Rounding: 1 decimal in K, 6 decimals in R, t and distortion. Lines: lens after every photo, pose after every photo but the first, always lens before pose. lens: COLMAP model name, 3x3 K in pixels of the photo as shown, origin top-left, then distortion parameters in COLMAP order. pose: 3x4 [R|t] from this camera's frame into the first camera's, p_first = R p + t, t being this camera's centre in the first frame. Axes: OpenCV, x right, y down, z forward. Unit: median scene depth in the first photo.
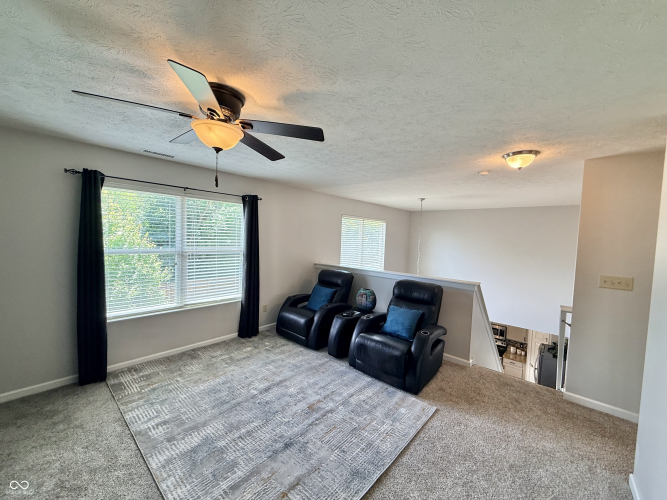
lens RADIAL K [[266.2, 0, 330.7], [0, 266.2, 252.7], [0, 0, 1]] dist [0.003684, -0.000340]
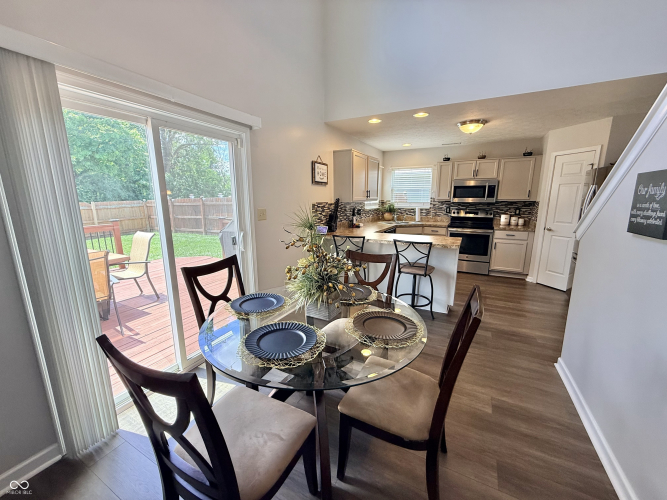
lens RADIAL K [[266.2, 0, 331.8], [0, 266.2, 248.2], [0, 0, 1]] dist [0.003684, -0.000340]
pose [[0.966938, -0.080233, 0.242063, 0.333390], [0.046388, 0.988719, 0.142417, 0.675912], [-0.250759, -0.126480, 0.959752, 1.074866]]
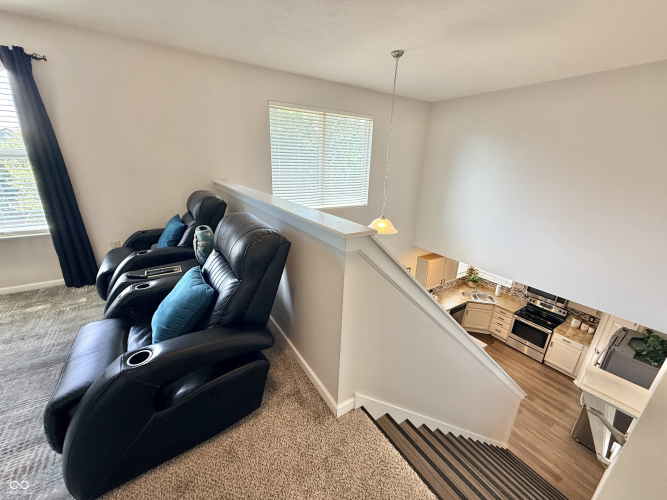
lens RADIAL K [[266.2, 0, 330.6], [0, 266.2, 251.4], [0, 0, 1]] dist [0.003684, -0.000340]
pose [[0.966376, 0.074573, -0.246080, 0.499085], [-0.007907, 0.965186, 0.261444, 0.039793], [0.257010, -0.250708, 0.933323, 0.537059]]
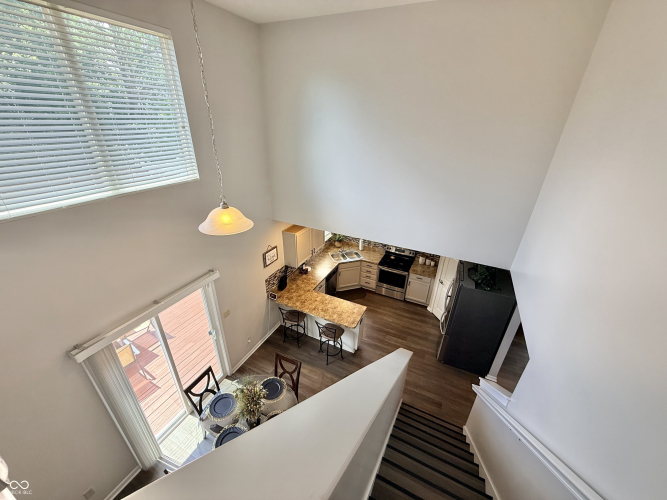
lens RADIAL K [[266.2, 0, 330.4], [0, 266.2, 249.2], [0, 0, 1]] dist [0.003684, -0.000340]
pose [[0.959538, -0.138143, 0.245364, 0.503605], [0.029225, 0.915538, 0.401169, 0.031740], [-0.280059, -0.377766, 0.882530, 0.834861]]
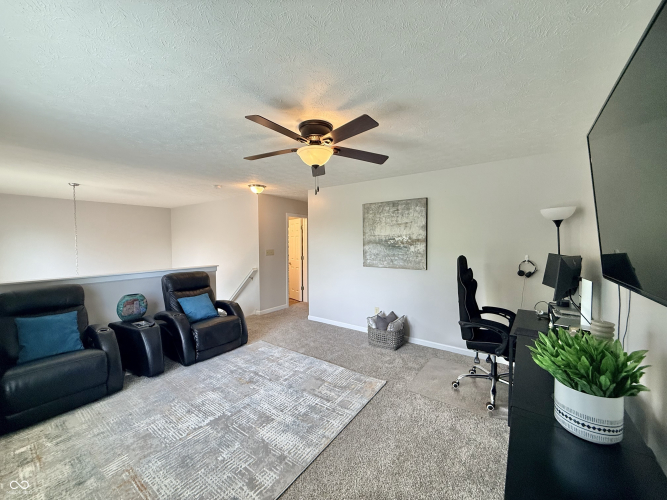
lens RADIAL K [[266.2, 0, 329.1], [0, 266.2, 249.4], [0, 0, 1]] dist [0.003684, -0.000340]
pose [[-0.096091, -0.069843, 0.992919, -0.726033], [0.055271, 0.995622, 0.075382, -0.033689], [-0.993837, 0.062123, -0.091810, 0.435727]]
